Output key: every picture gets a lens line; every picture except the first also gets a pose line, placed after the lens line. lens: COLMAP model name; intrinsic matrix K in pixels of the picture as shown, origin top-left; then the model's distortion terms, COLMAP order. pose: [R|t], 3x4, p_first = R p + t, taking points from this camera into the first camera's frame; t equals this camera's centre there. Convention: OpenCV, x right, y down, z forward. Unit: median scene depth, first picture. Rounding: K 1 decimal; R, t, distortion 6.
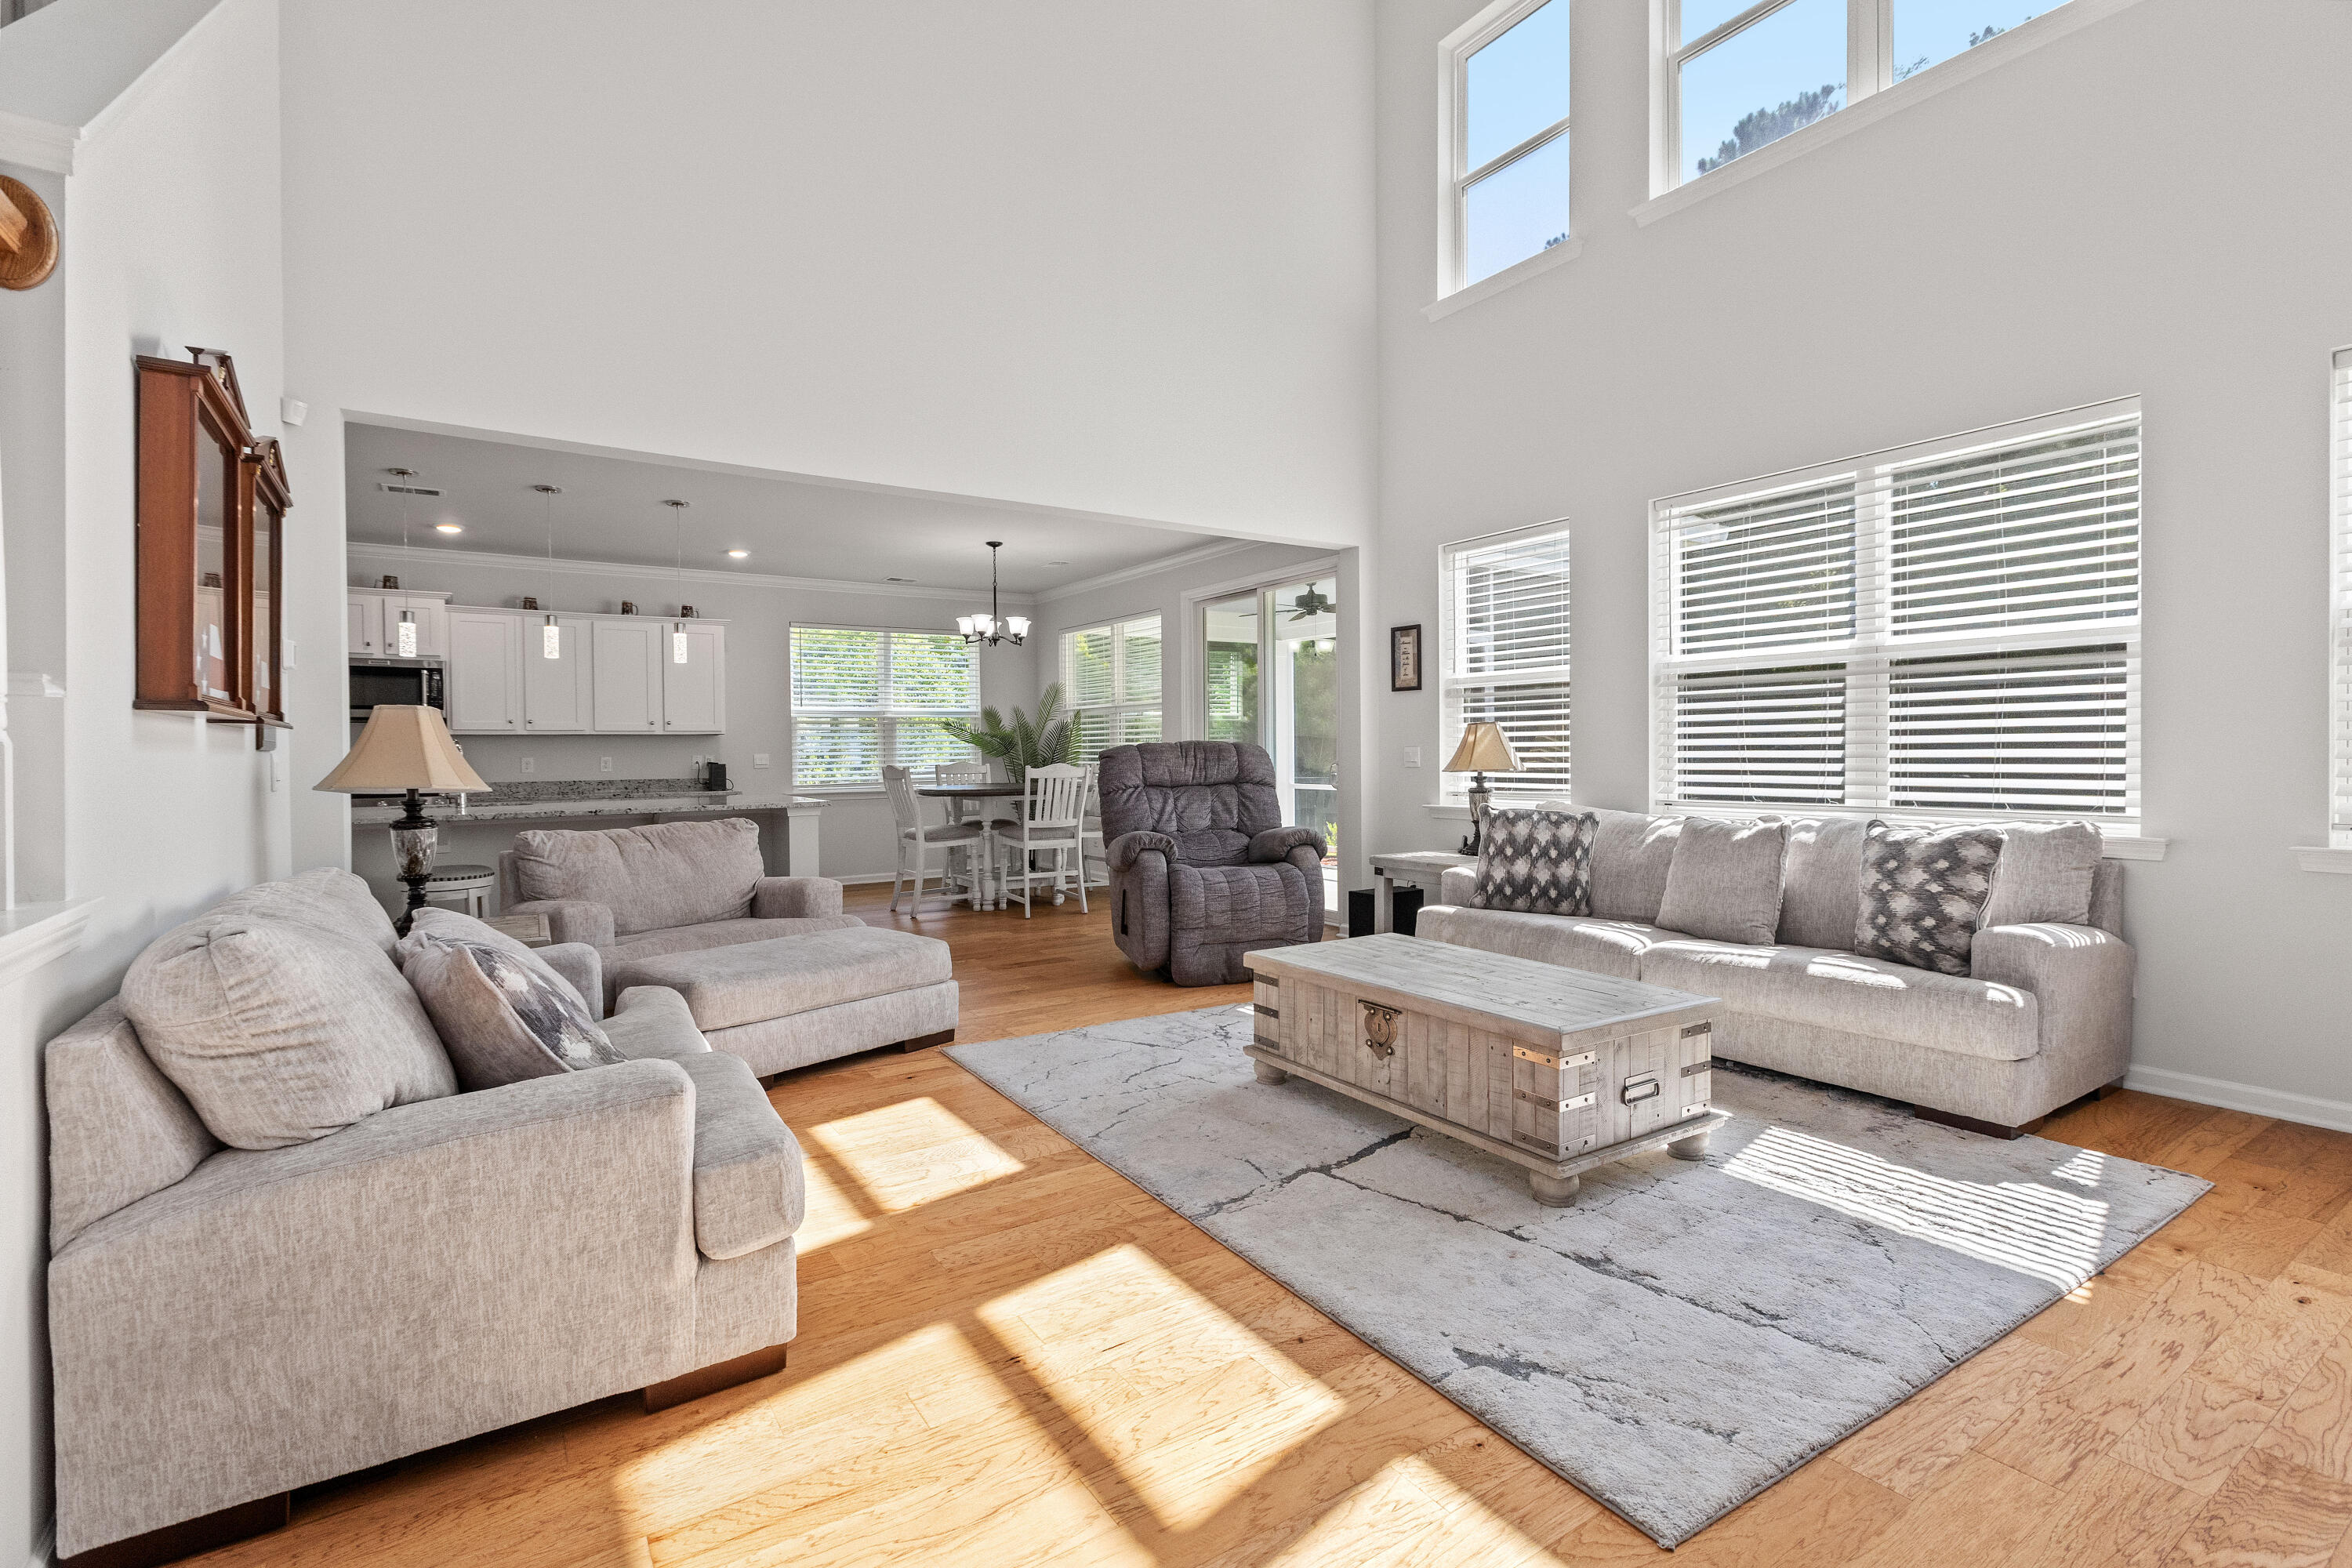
lens RADIAL K [[1061.4, 0, 1174.6], [0, 1061.4, 796.3], [0, 0, 1]] dist [0.015586, -0.015812]
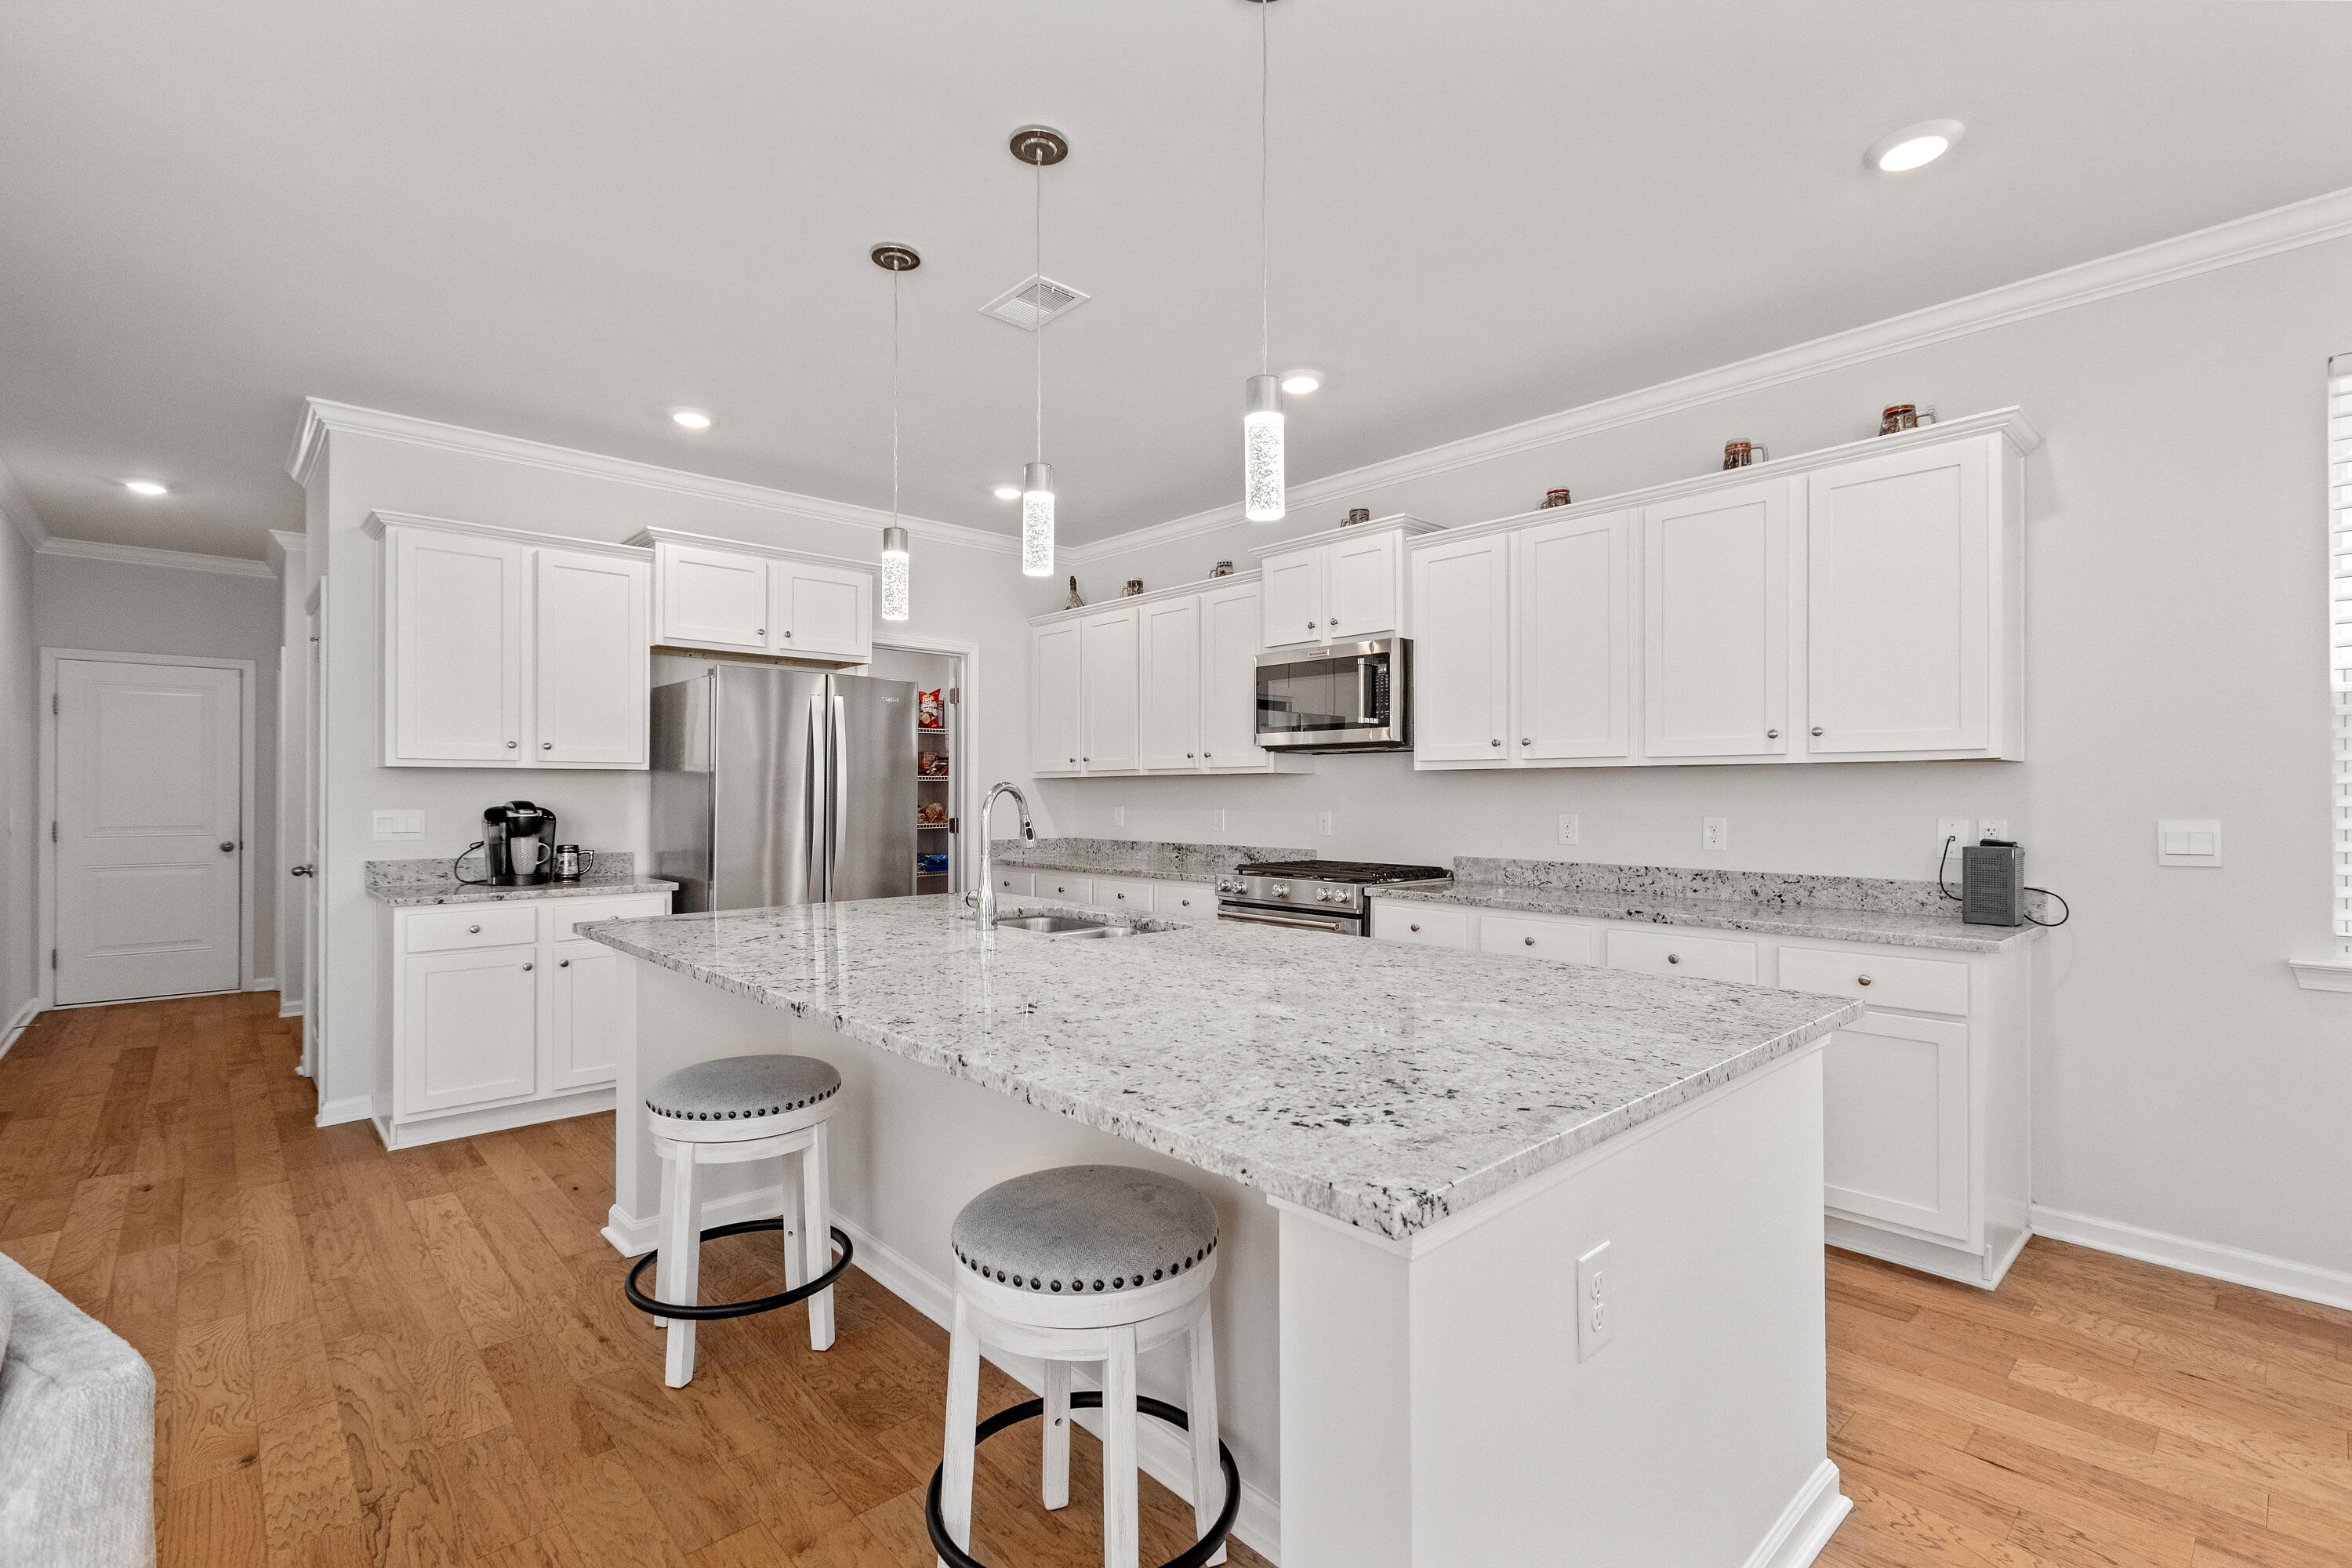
lens RADIAL K [[1061.4, 0, 1174.6], [0, 1061.4, 796.3], [0, 0, 1]] dist [0.015586, -0.015812]
pose [[0.158887, 0.019731, -0.987100, -0.145824], [-0.036764, 0.999225, 0.014055, -0.043520], [0.986612, 0.034057, 0.159489, 0.720287]]
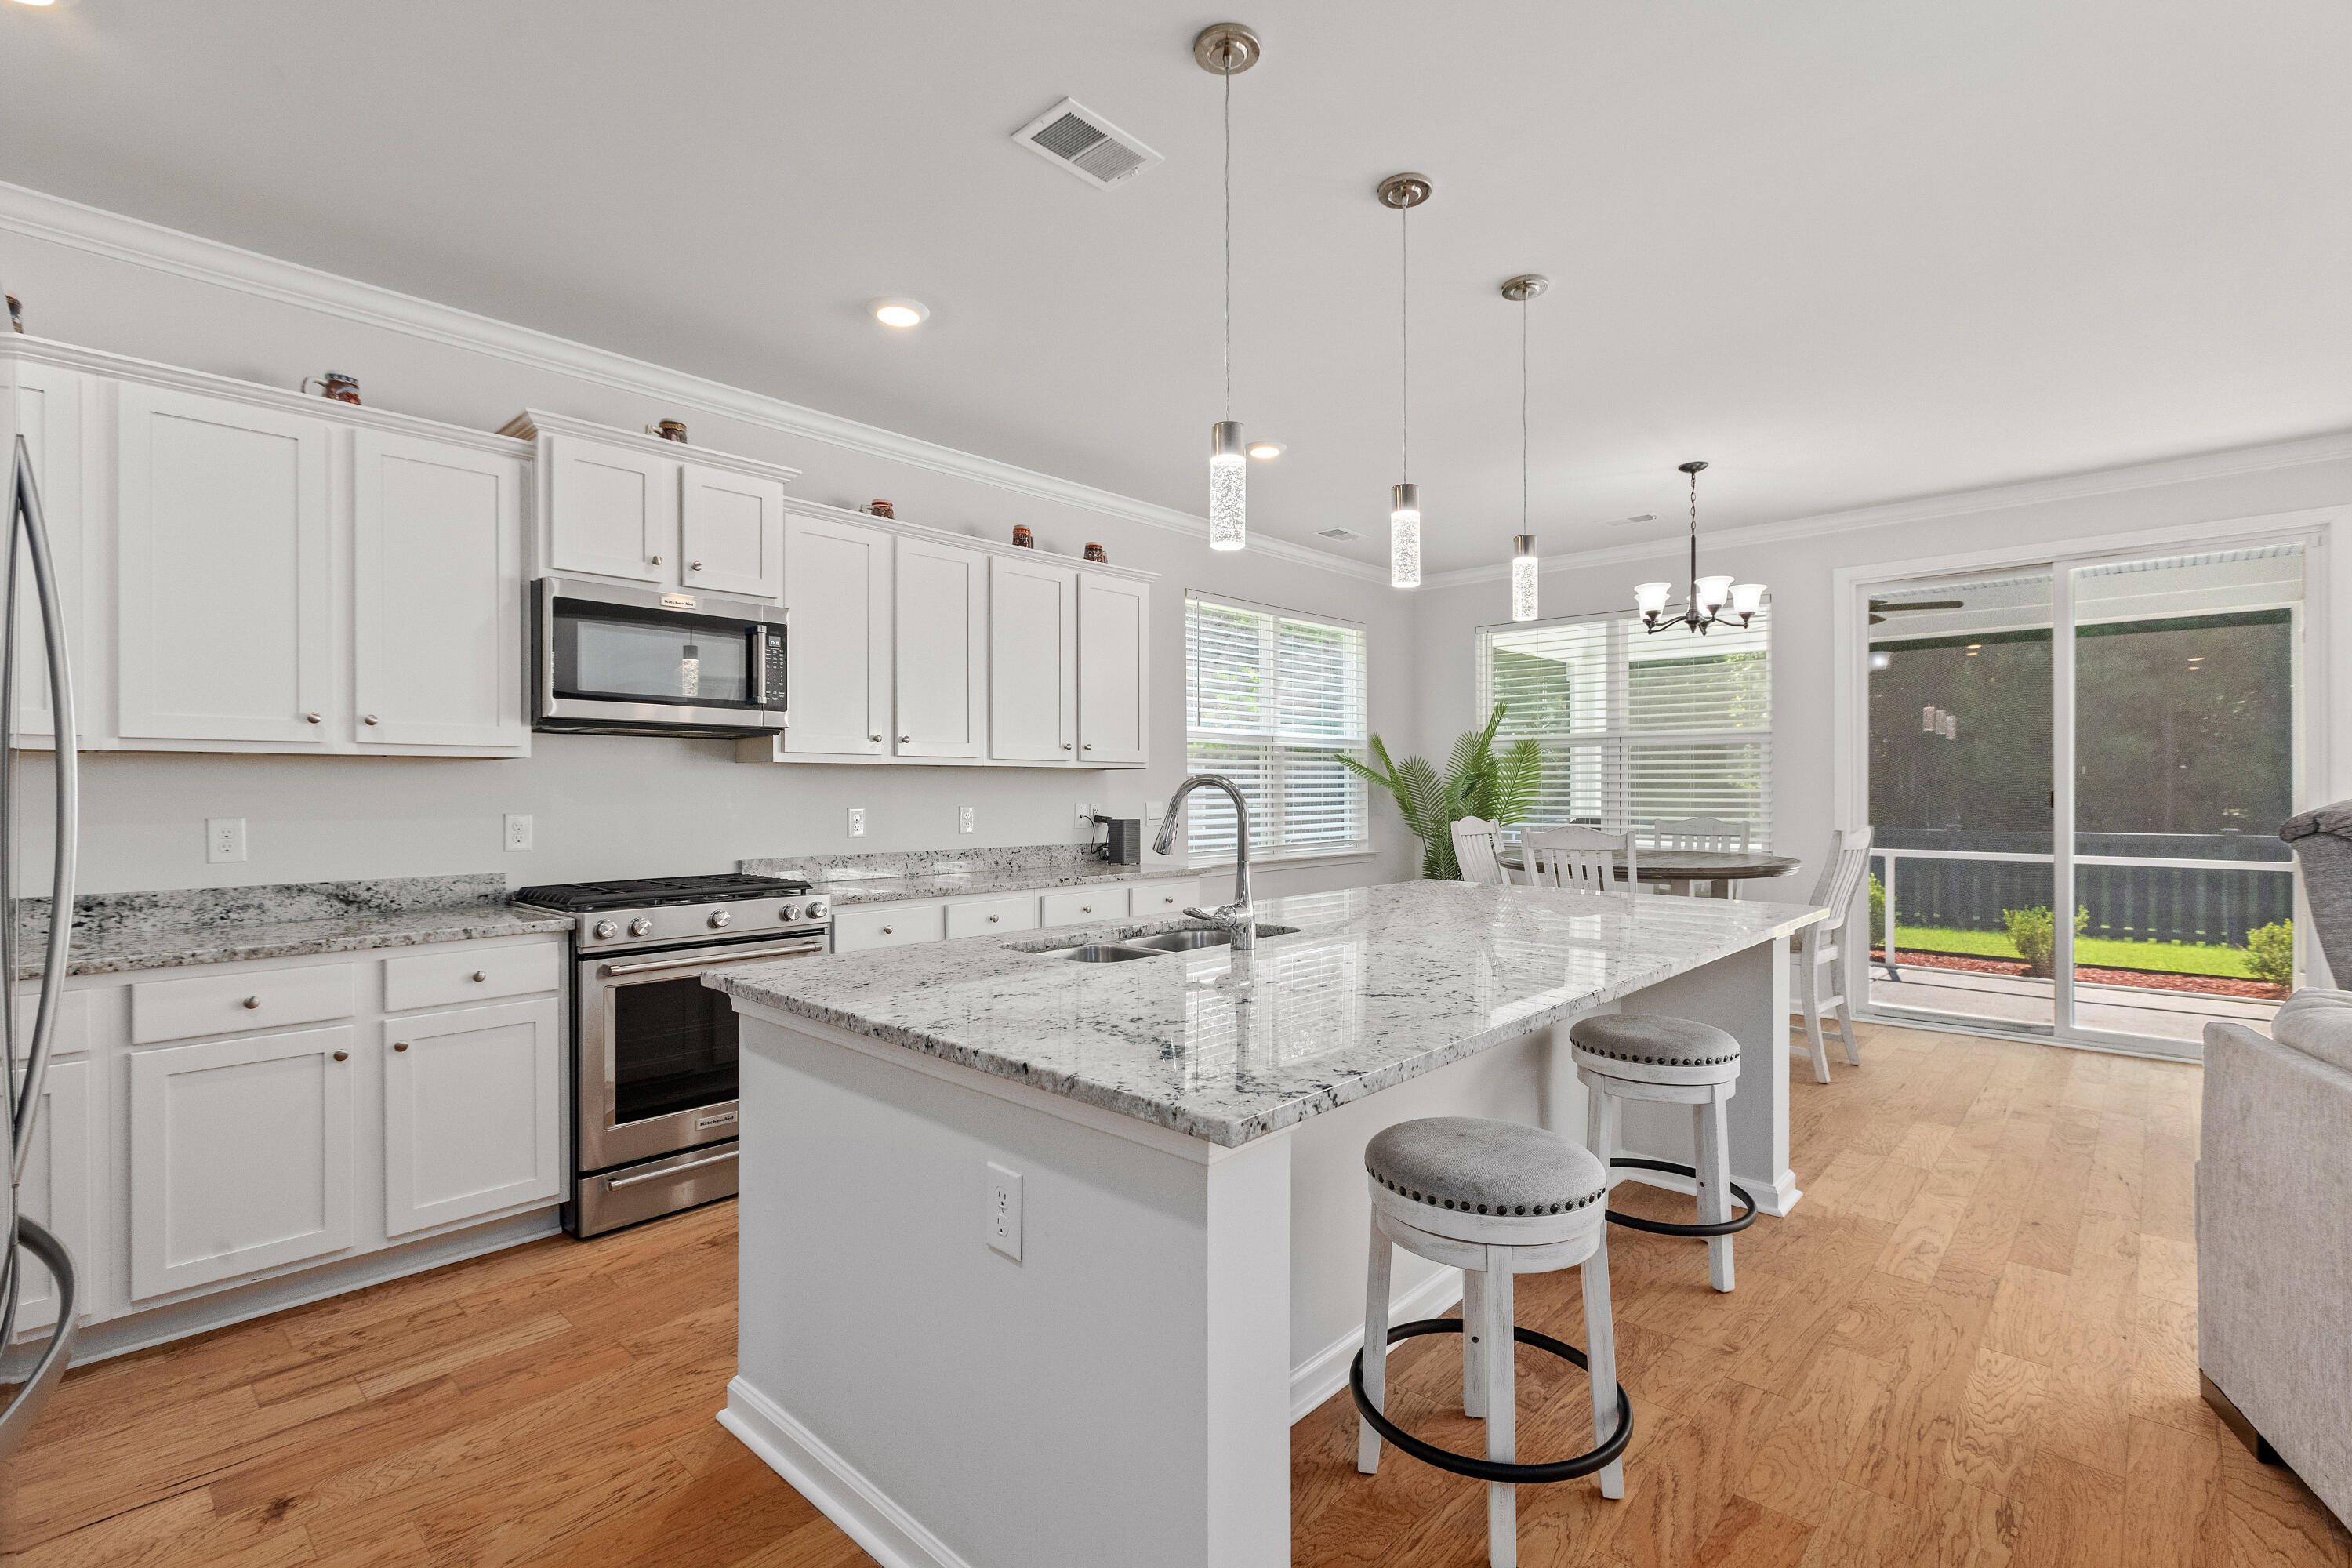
lens RADIAL K [[1063.6, 0, 1176.0], [0, 1063.6, 784.0], [0, 0, 1]] dist [-0.000157, -0.001120]
pose [[0.970737, 0.017300, 0.239519, -0.565358], [-0.007955, 0.999171, -0.039925, -0.027978], [-0.240011, 0.036851, 0.970070, 0.448286]]
